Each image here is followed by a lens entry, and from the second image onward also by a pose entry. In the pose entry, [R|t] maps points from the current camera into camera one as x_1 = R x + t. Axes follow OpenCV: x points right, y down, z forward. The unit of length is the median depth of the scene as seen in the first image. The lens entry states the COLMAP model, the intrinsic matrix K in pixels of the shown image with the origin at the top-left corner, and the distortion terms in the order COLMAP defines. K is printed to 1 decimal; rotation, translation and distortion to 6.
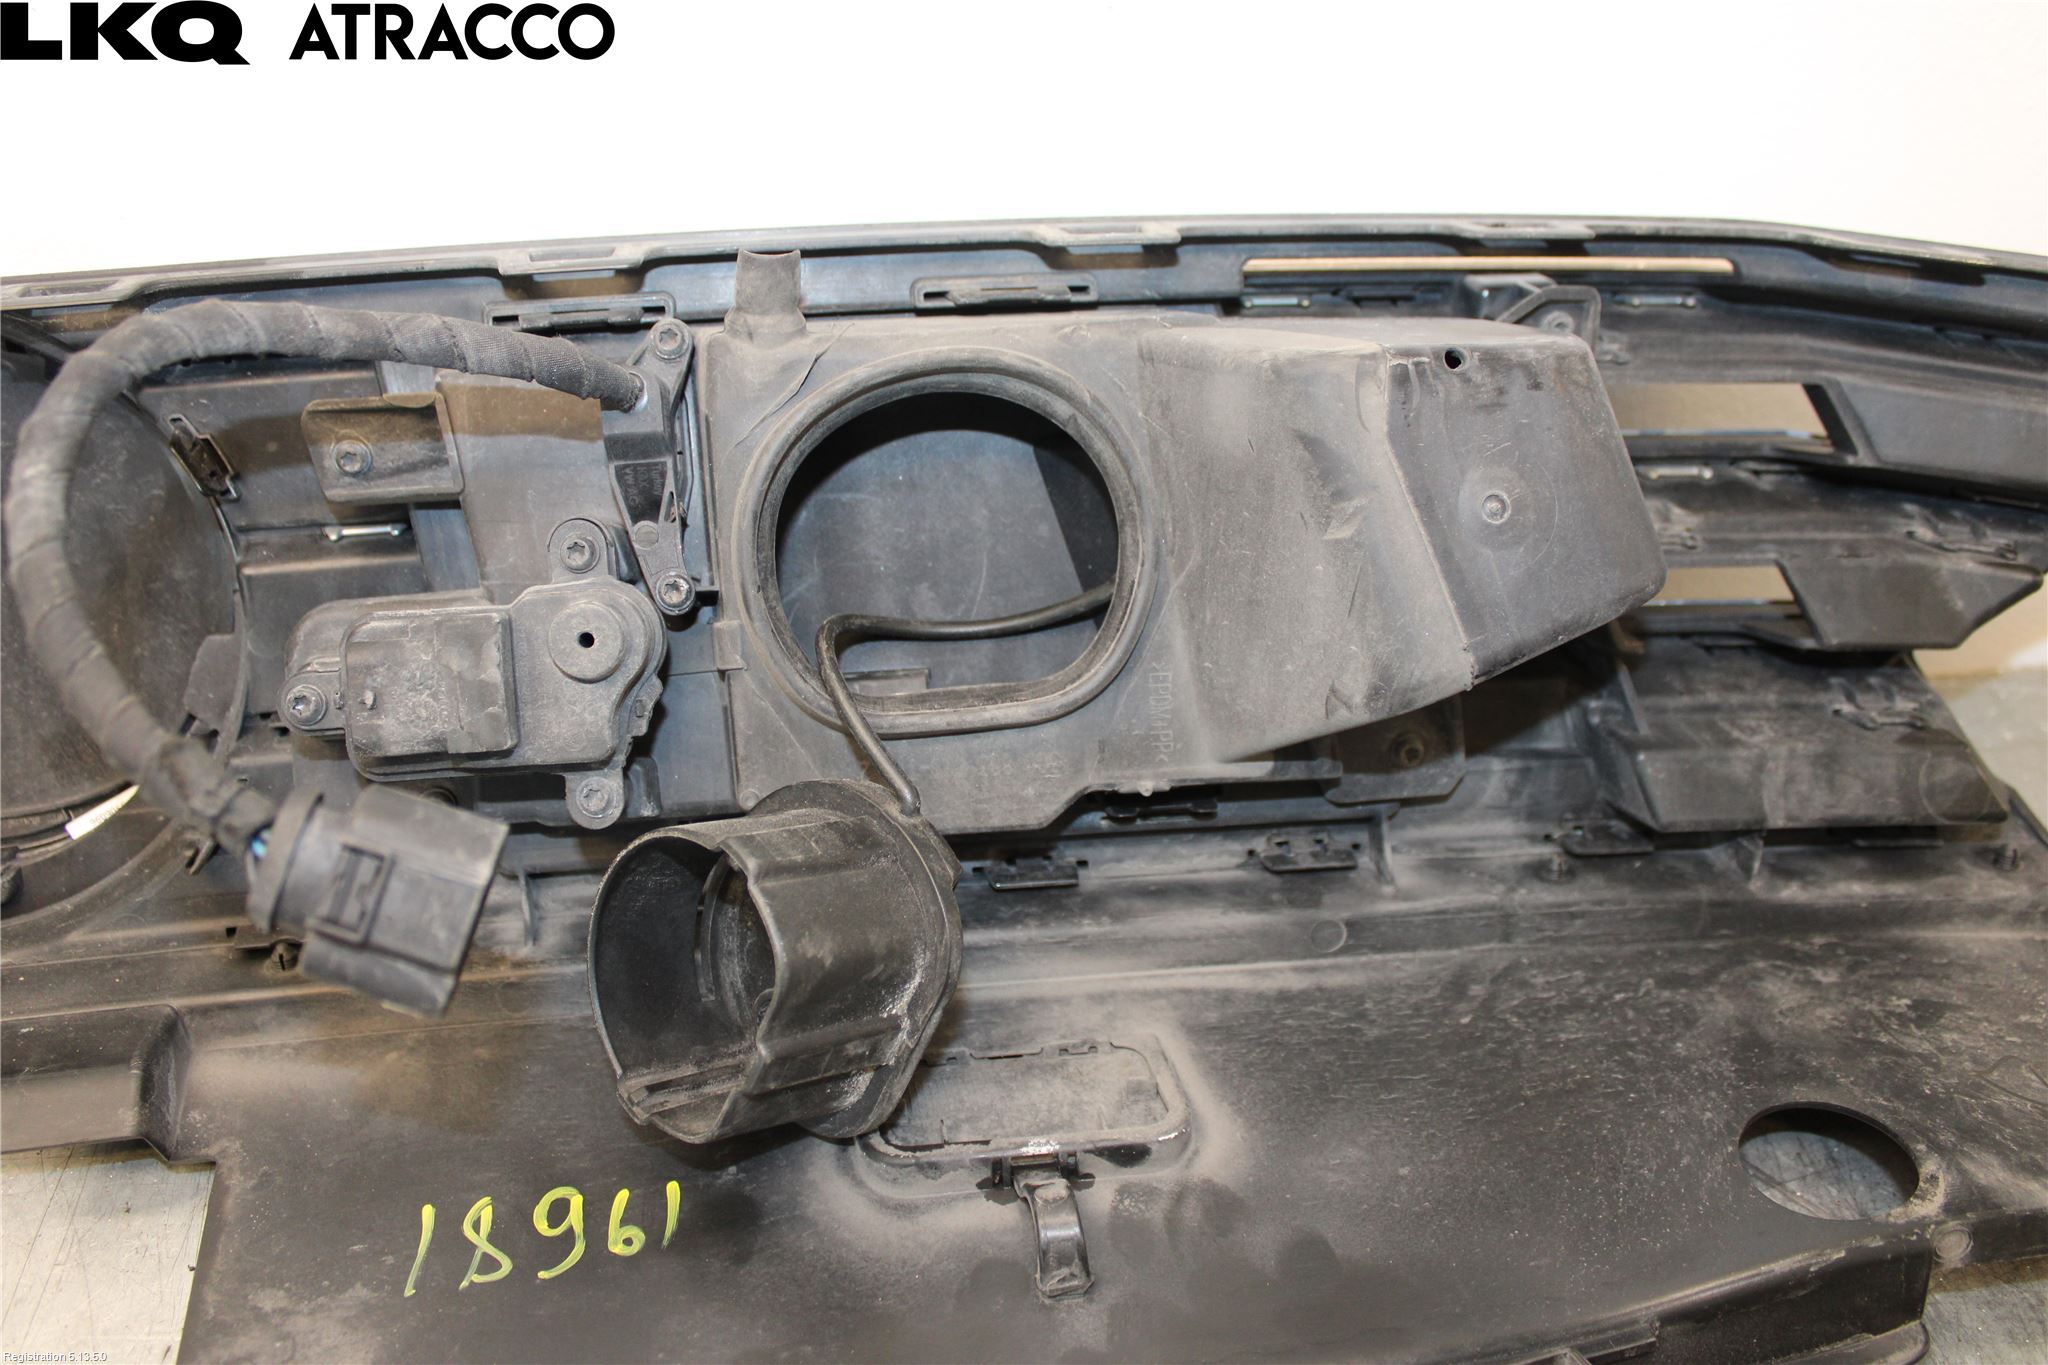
lens RADIAL K [[1762.0, 0, 1024.0], [0, 1762.0, 682.5], [0, 0, 1]] dist [-0.188905, 0.152599]
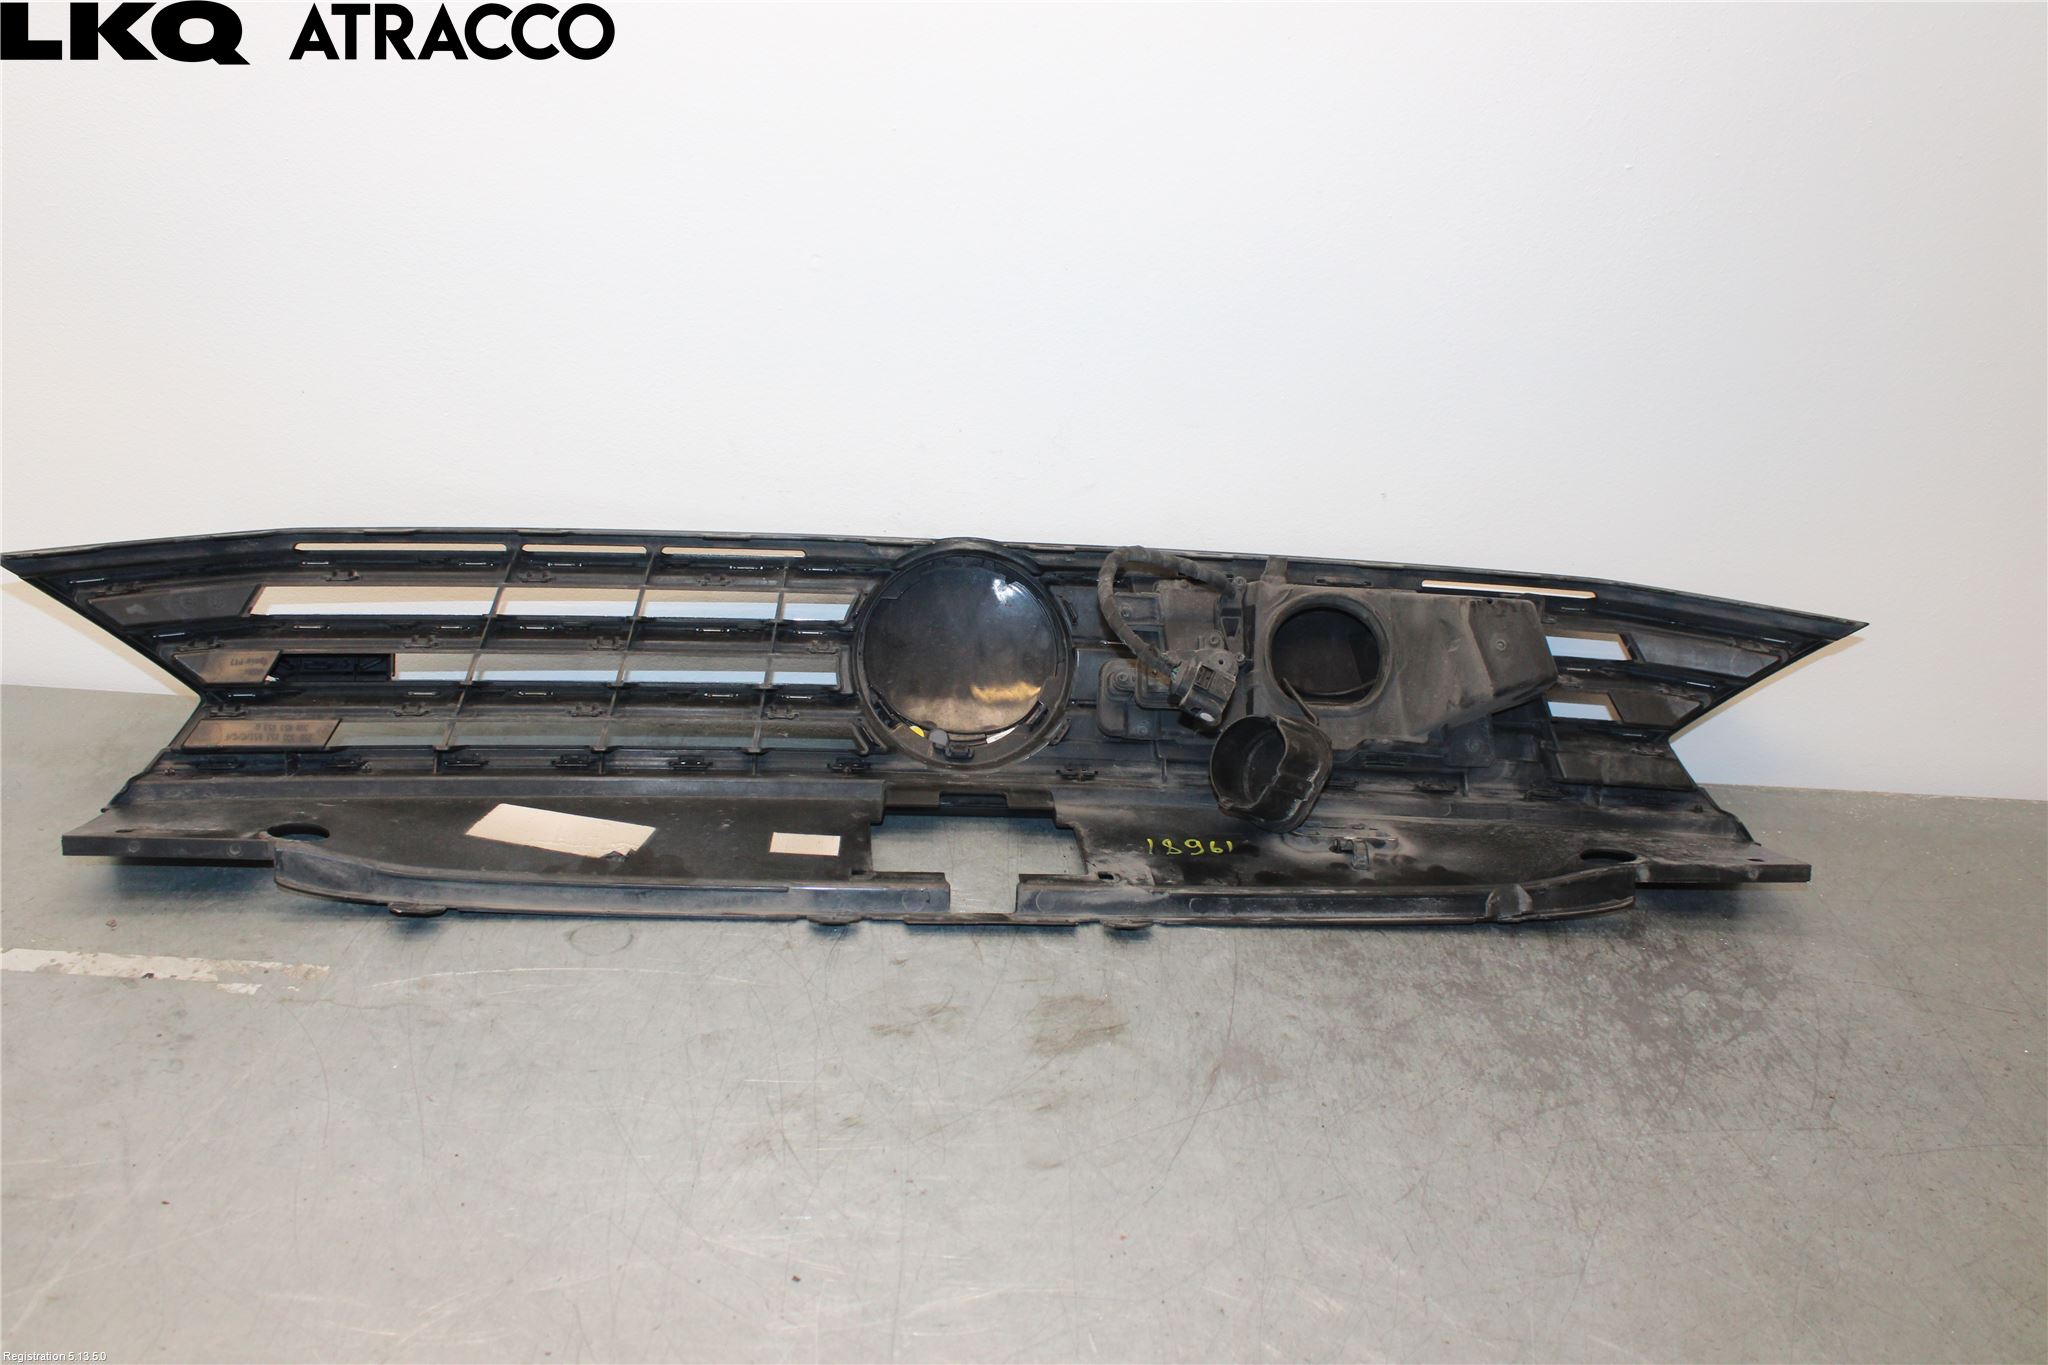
lens RADIAL K [[1762.0, 0, 1024.0], [0, 1762.0, 682.5], [0, 0, 1]] dist [-0.188905, 0.152599]
pose [[0.994382, 0.077904, -0.071663, -0.334561], [-0.094885, 0.956106, -0.277233, 0.842754], [0.046920, 0.282476, 0.958126, -1.893670]]
